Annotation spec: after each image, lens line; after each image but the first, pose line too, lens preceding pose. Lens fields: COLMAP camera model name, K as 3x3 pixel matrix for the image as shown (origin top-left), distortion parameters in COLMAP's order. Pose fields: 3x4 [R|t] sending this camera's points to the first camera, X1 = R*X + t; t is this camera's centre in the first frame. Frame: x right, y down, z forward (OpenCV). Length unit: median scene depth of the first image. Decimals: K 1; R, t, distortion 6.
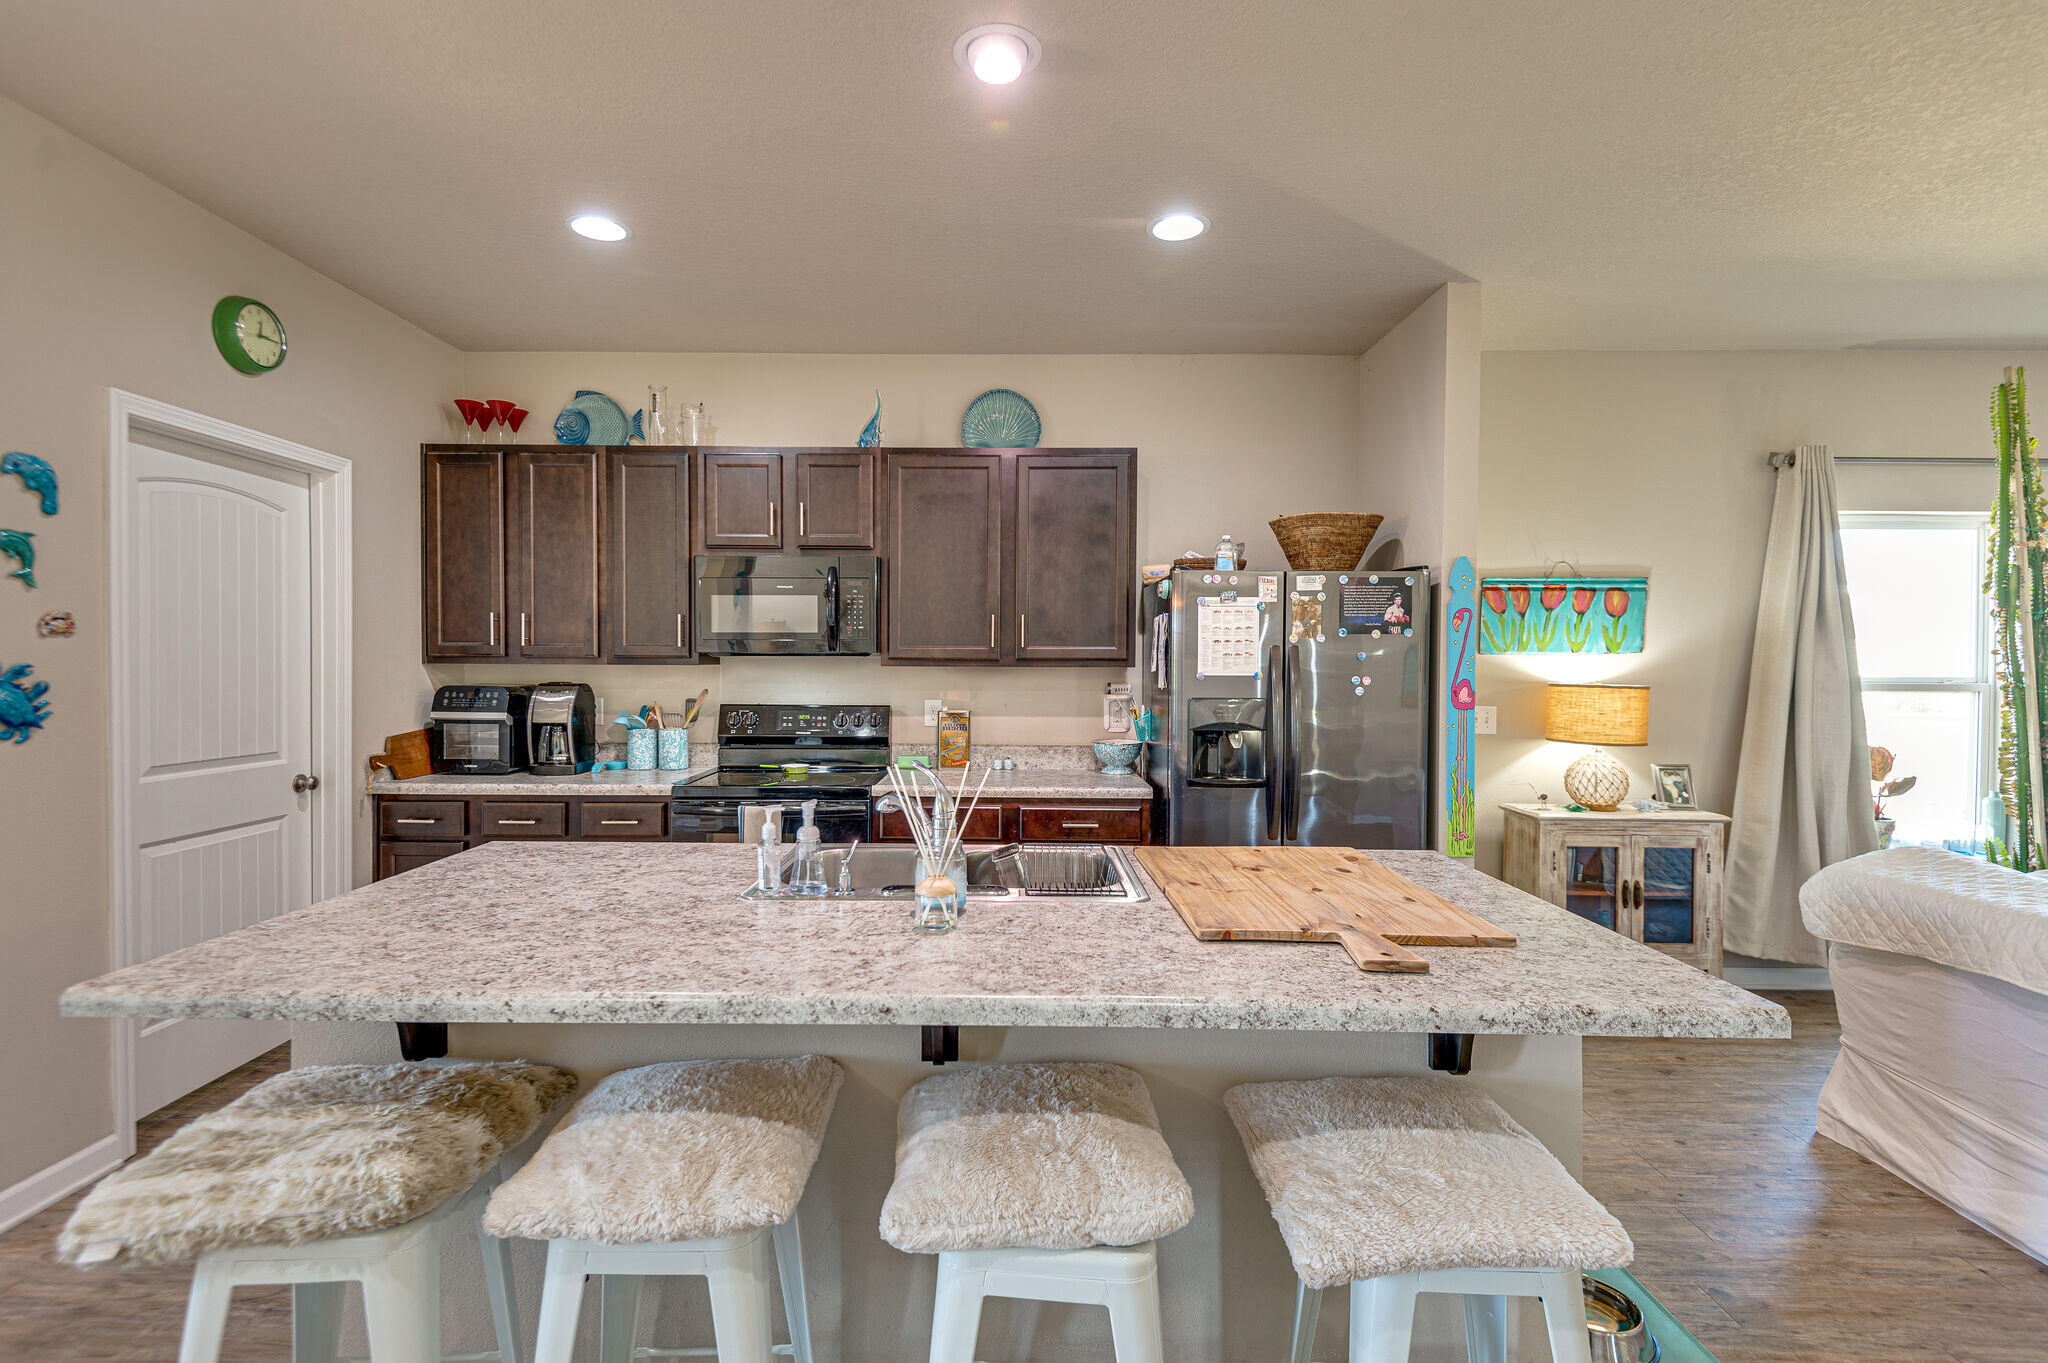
lens RADIAL K [[945.3, 0, 999.3], [0, 945.3, 672.8], [0, 0, 1]] dist [0.036721, -0.022911]
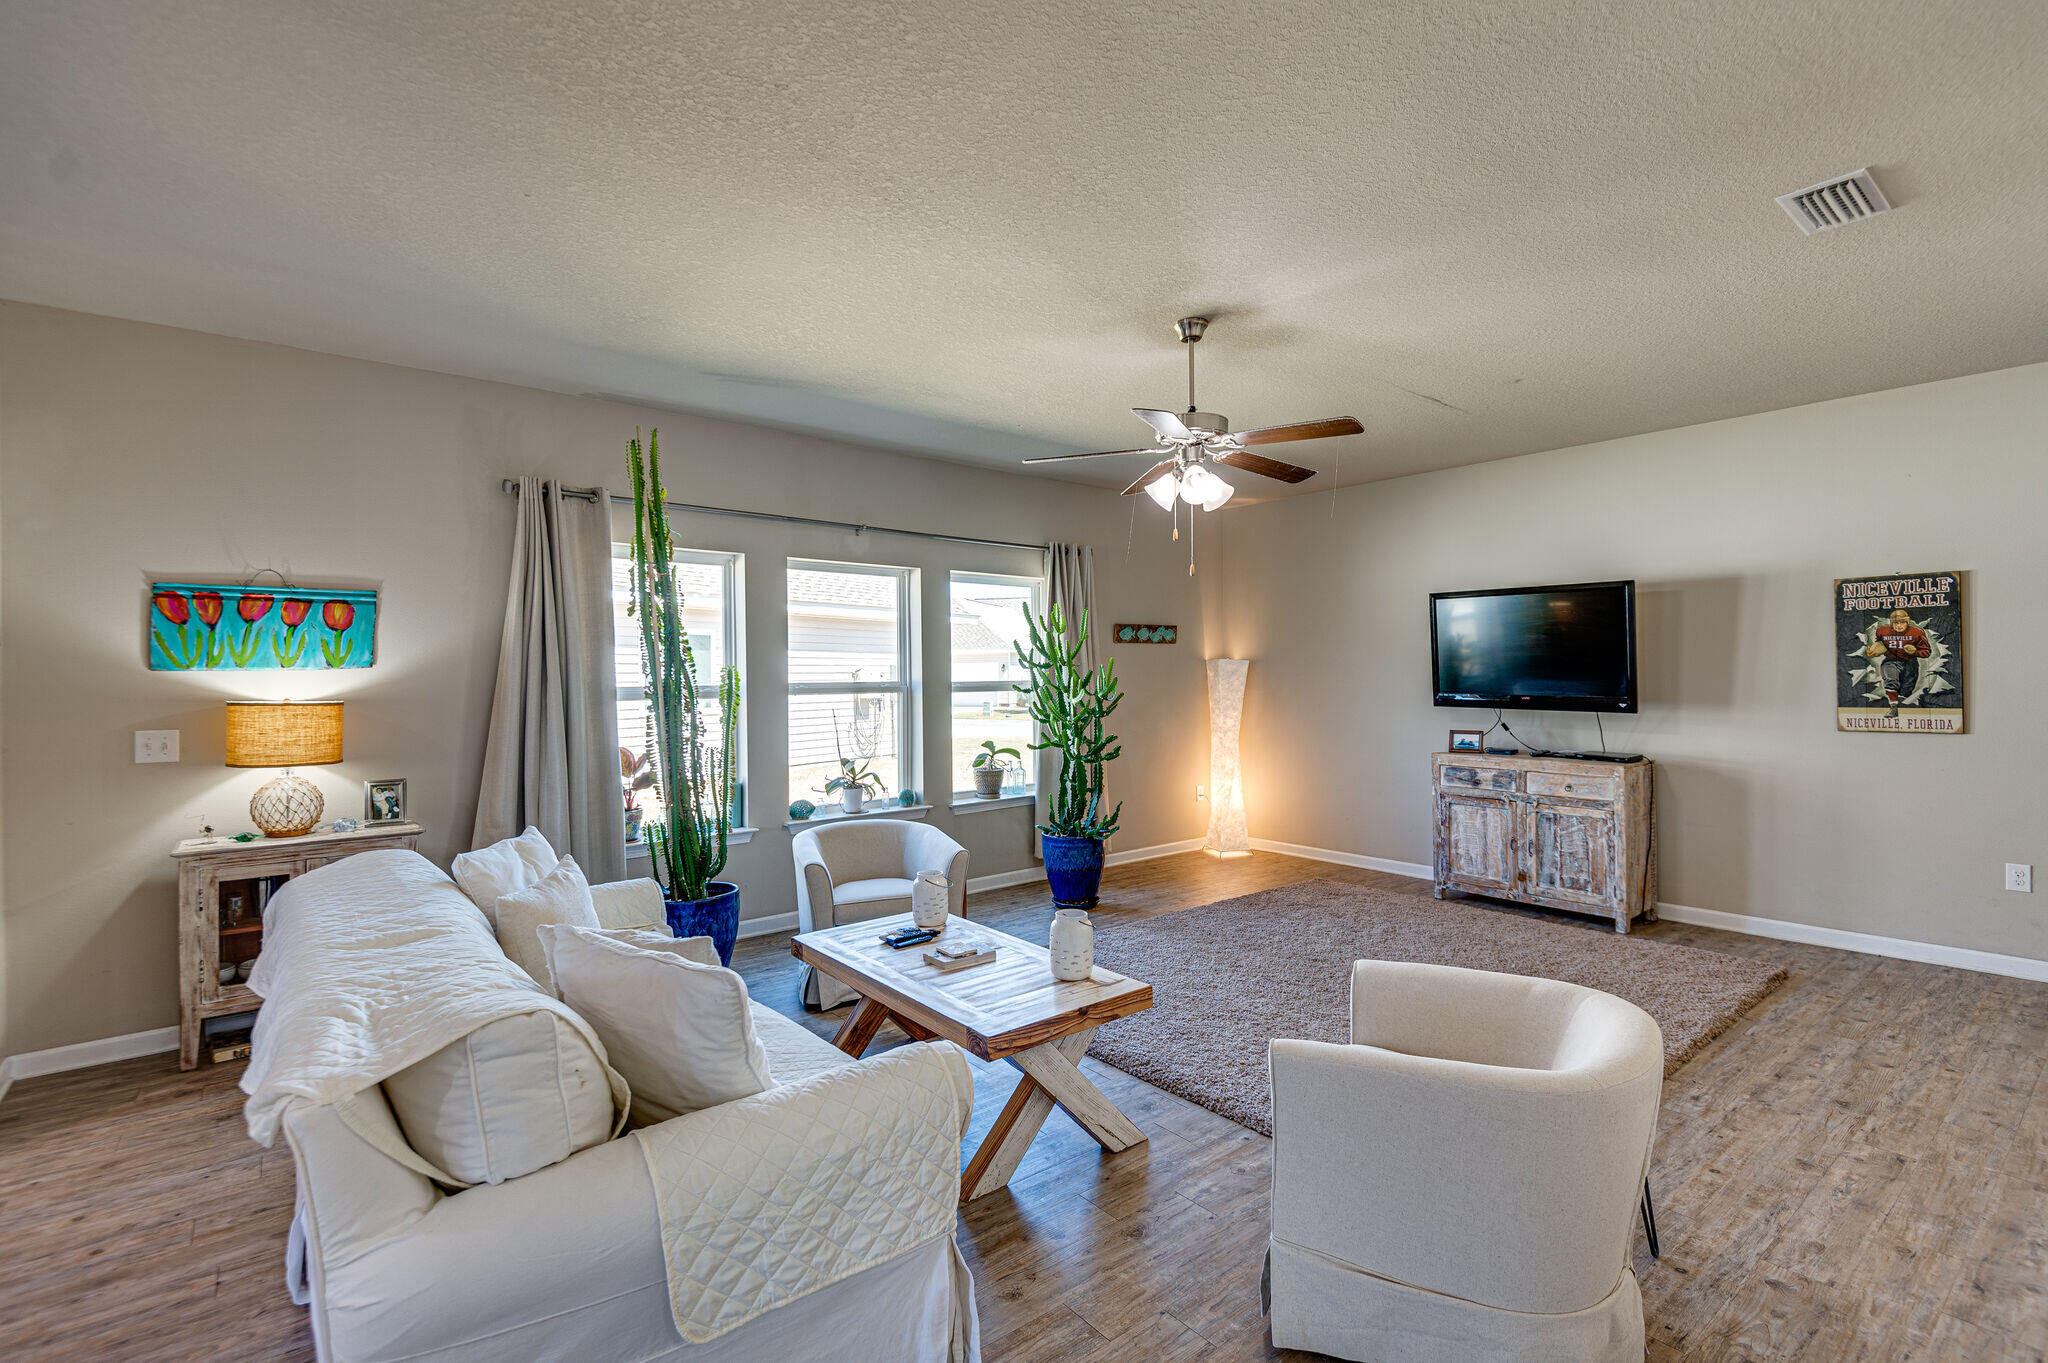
lens RADIAL K [[901.3, 0, 1024.4], [0, 901.3, 668.9], [0, 0, 1]] dist [0.023465, -0.019664]
pose [[0.762442, -0.006049, 0.647029, 0.619429], [0.020253, 0.999689, -0.014520, 0.007725], [-0.646740, 0.024175, 0.762327, -0.154252]]
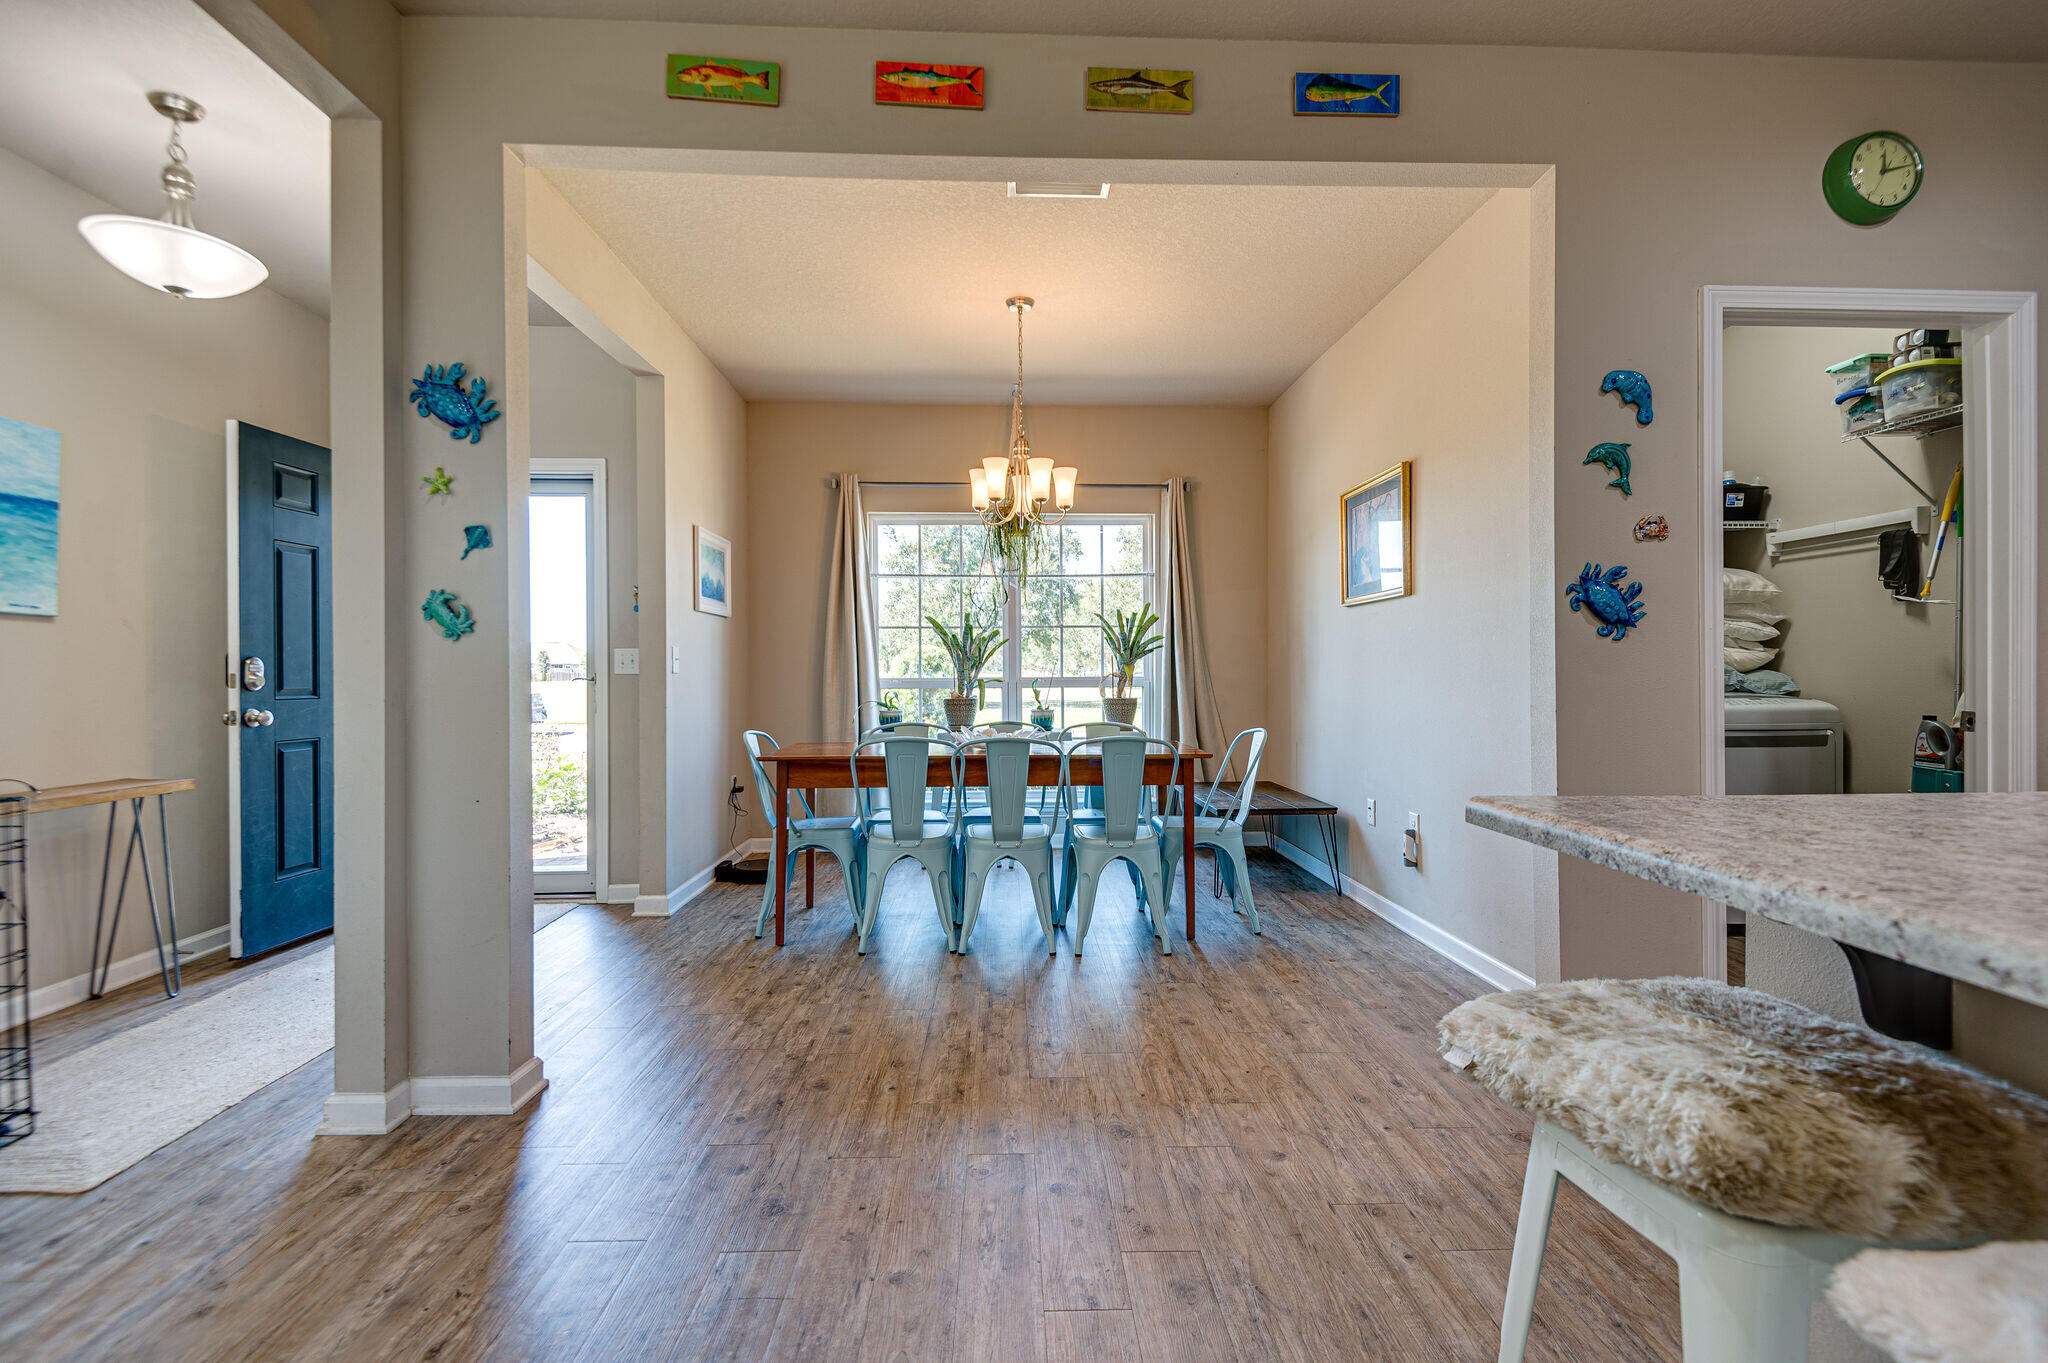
lens RADIAL K [[929.9, 0, 1032.6], [0, 929.9, 673.6], [0, 0, 1]] dist [0.034727, -0.022022]
pose [[0.065256, -0.003497, -0.997862, -0.004575], [-0.007096, 0.999967, -0.003968, 0.073441], [0.997843, 0.007340, 0.065229, 0.166611]]
